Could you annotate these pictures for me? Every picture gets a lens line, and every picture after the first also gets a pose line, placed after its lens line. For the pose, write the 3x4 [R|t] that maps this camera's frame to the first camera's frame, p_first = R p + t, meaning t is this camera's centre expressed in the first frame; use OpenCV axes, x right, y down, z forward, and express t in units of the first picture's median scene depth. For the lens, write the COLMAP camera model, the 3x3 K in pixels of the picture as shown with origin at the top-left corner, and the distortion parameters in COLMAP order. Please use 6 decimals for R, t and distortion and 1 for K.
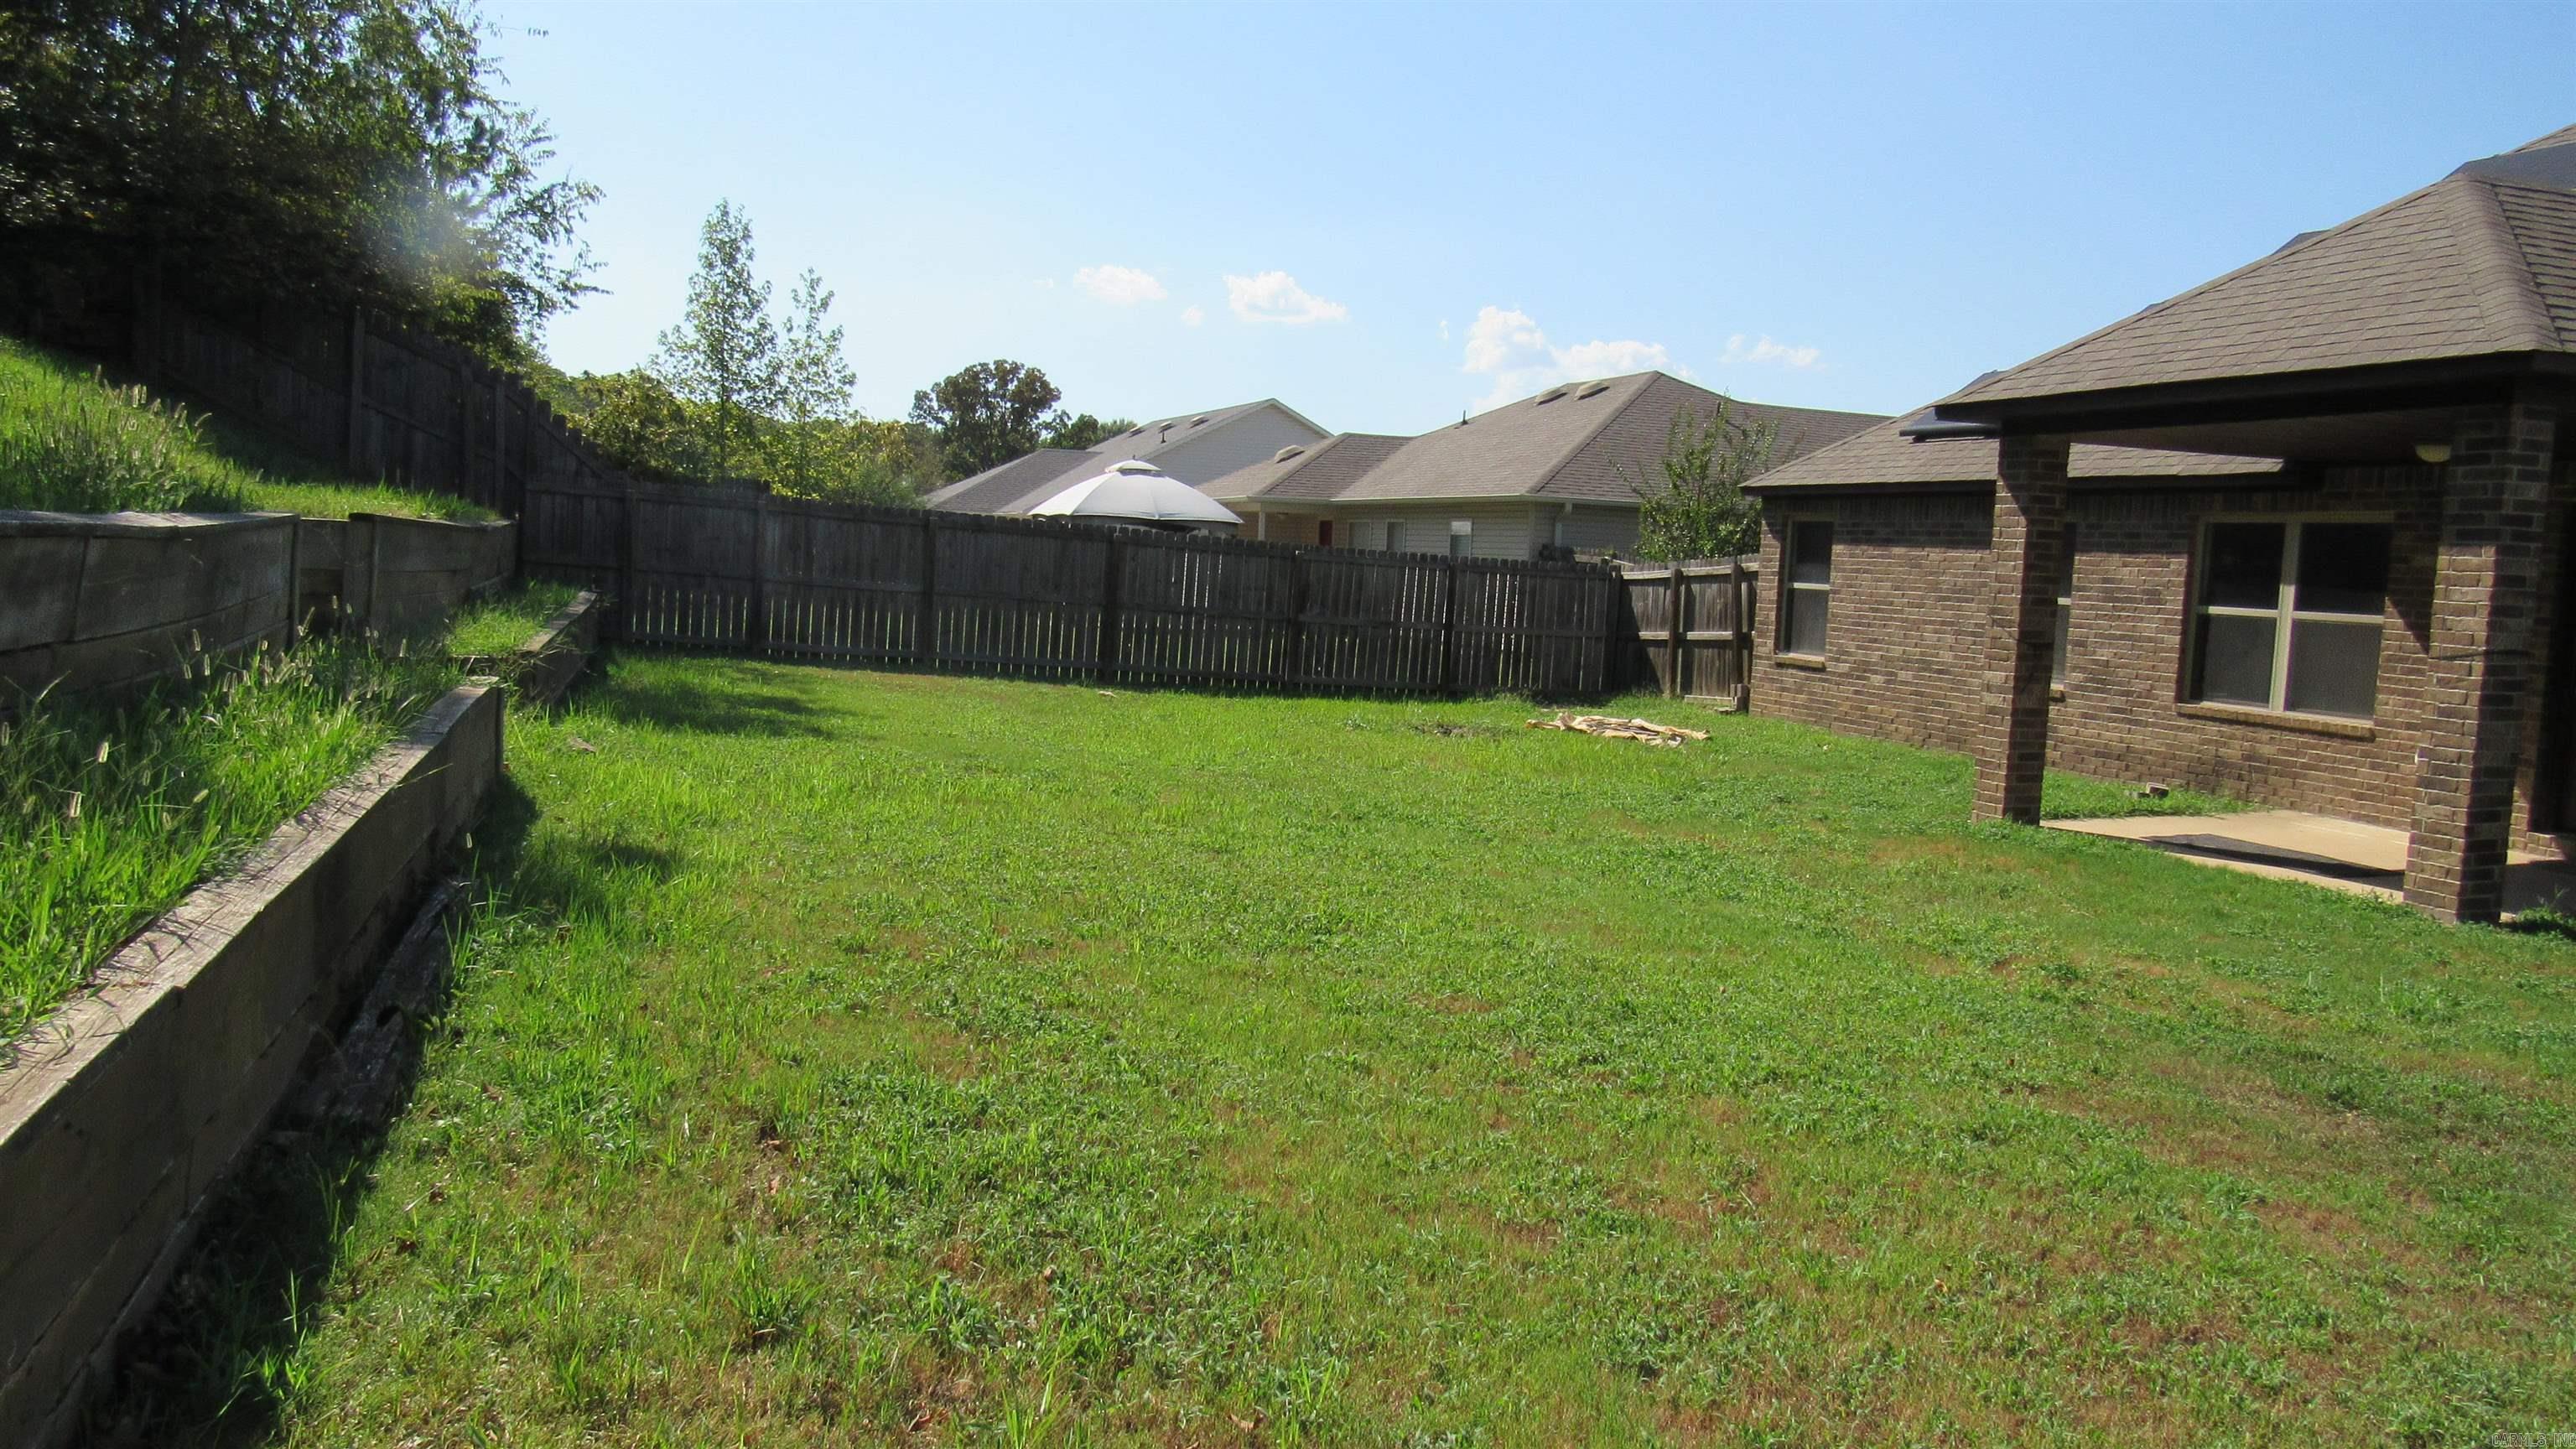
lens RADIAL K [[1825.7, 0, 1288.3], [0, 1825.7, 746.0], [0, 0, 1]] dist [-0.039108, 0.015382]
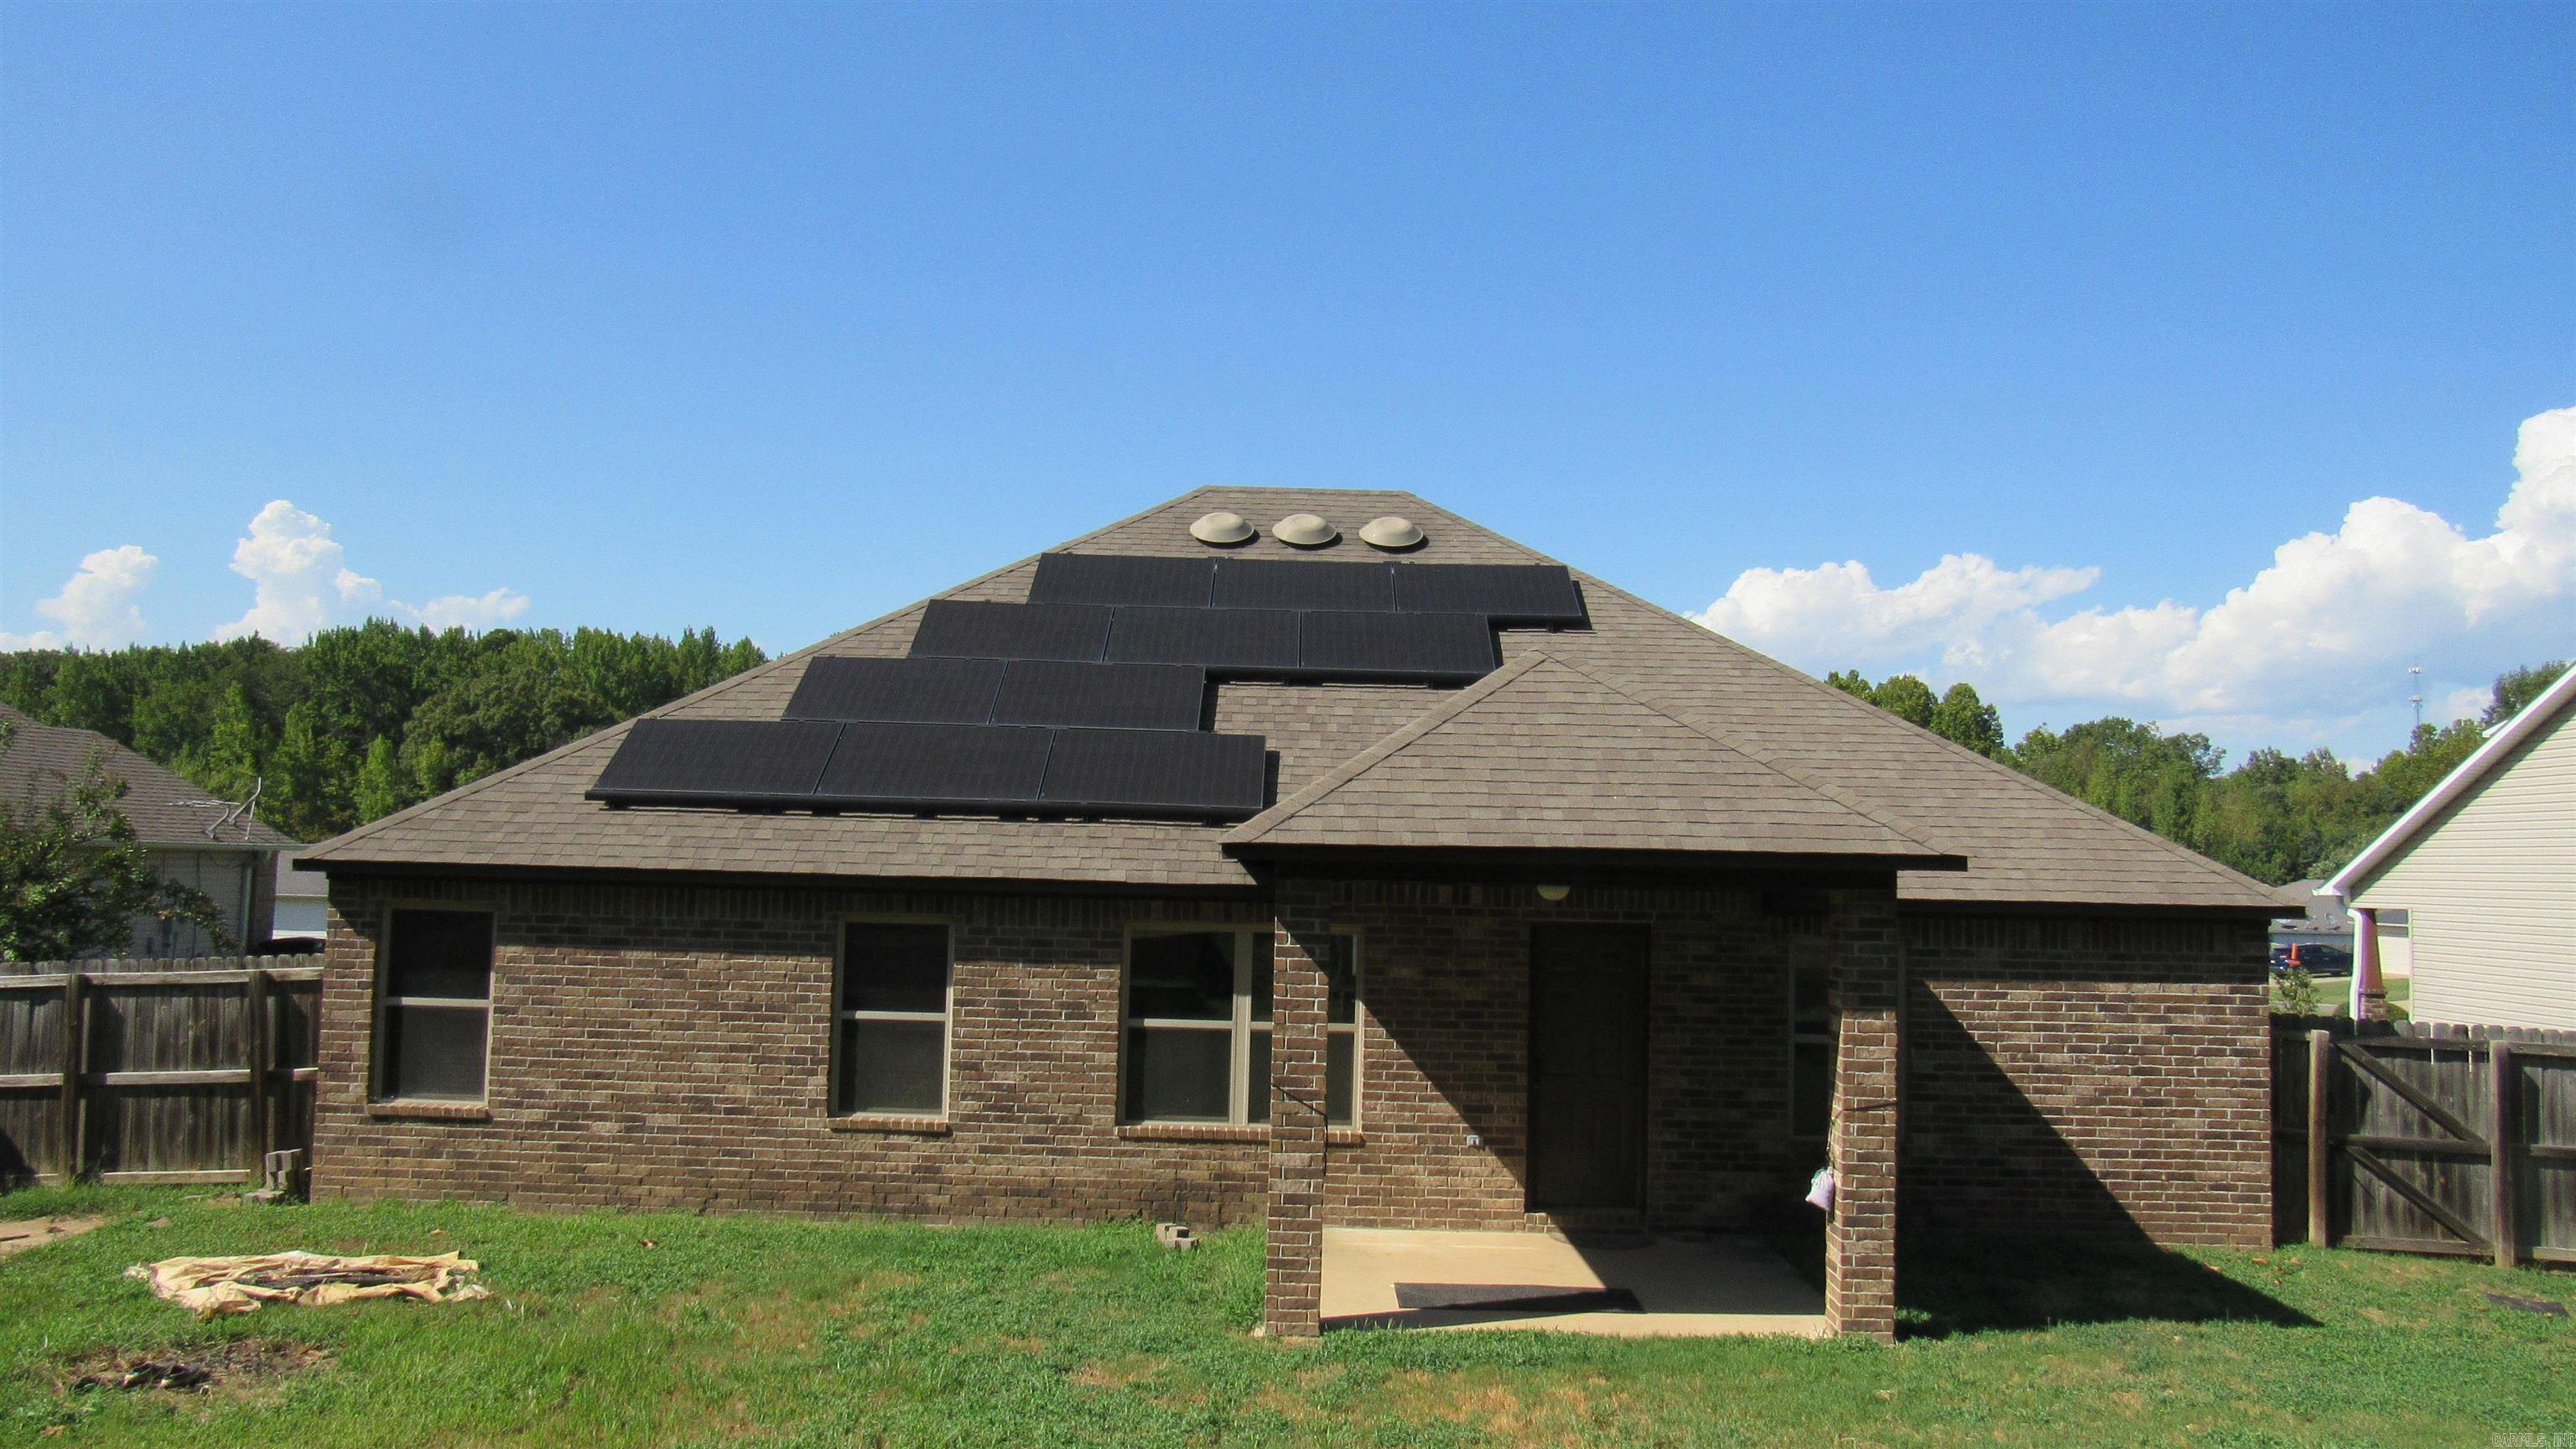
lens RADIAL K [[1825.7, 0, 1287.0], [0, 1825.7, 726.1], [0, 0, 1]] dist [-0.039108, 0.015382]
pose [[0.335832, 0.036213, 0.941226, -0.418211], [0.090565, 0.993390, -0.070534, -0.177755], [-0.937558, 0.108930, 0.330332, 0.688567]]
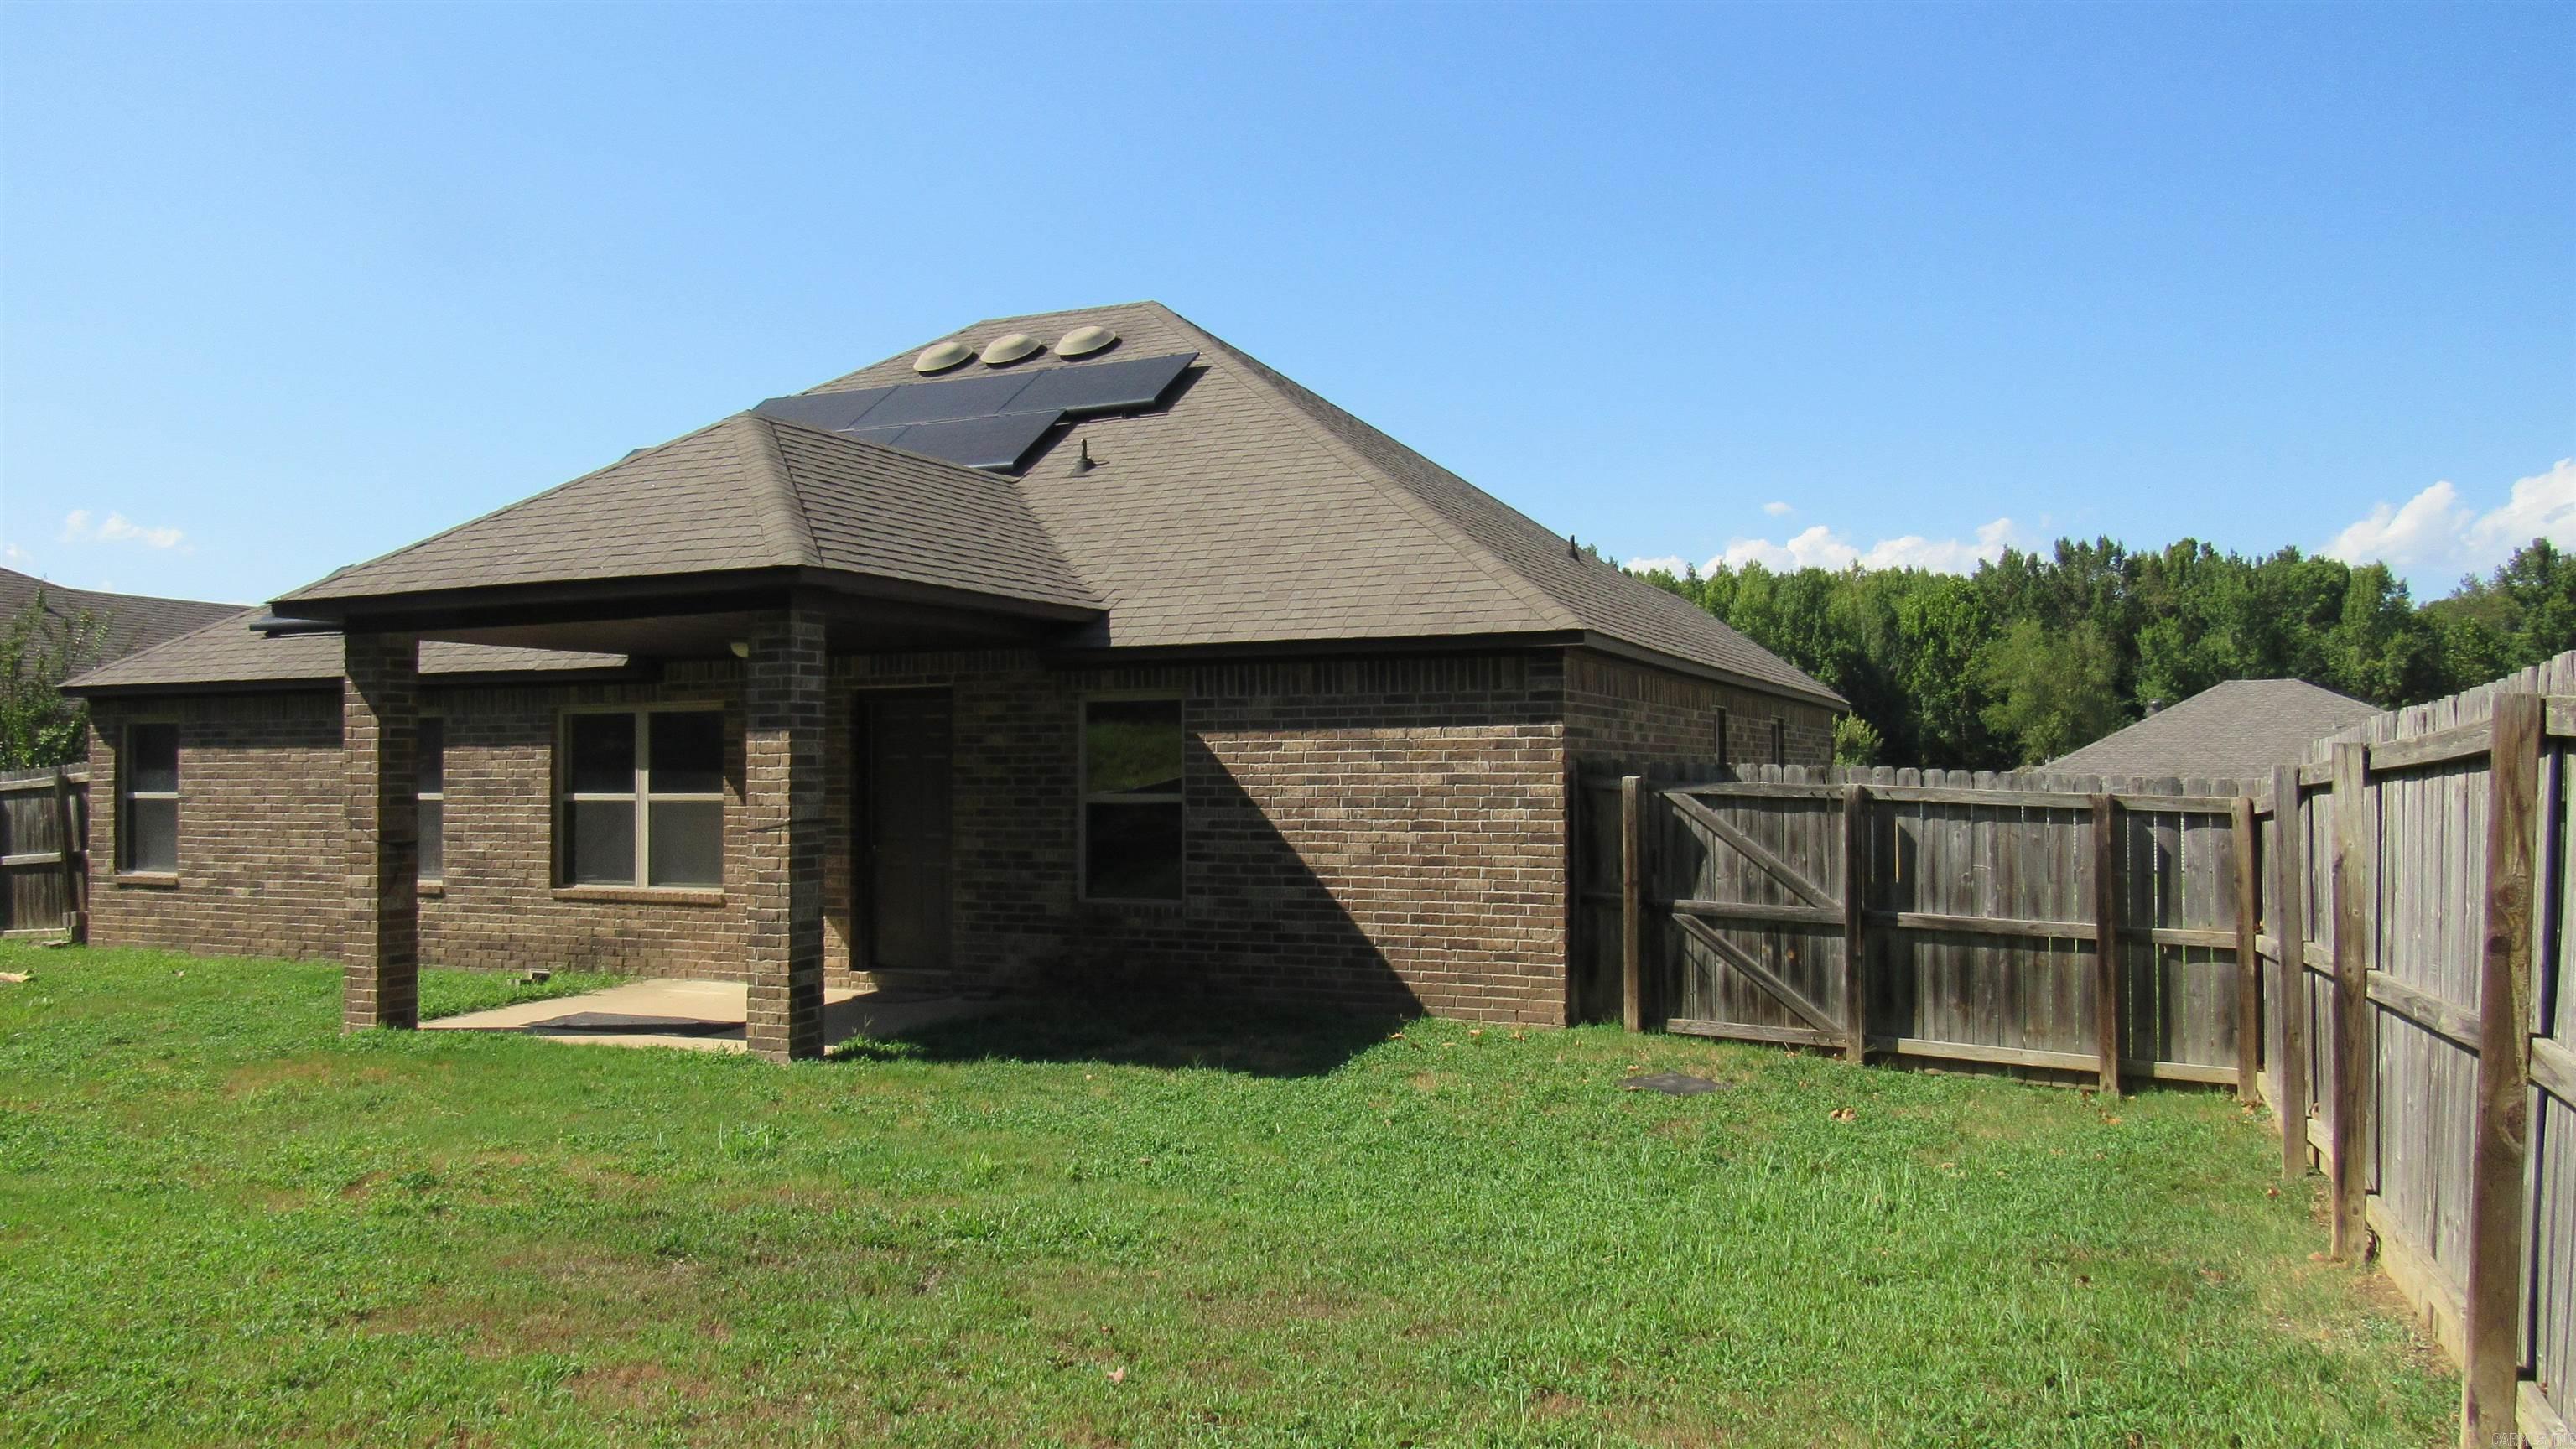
lens RADIAL K [[1825.7, 0, 1287.8], [0, 1825.7, 716.8], [0, 0, 1]] dist [-0.039108, 0.015382]
pose [[0.677482, -0.025817, 0.735086, 0.019887], [0.113259, 0.991127, -0.069573, -0.001457], [-0.726767, 0.130390, 0.674395, -0.018027]]
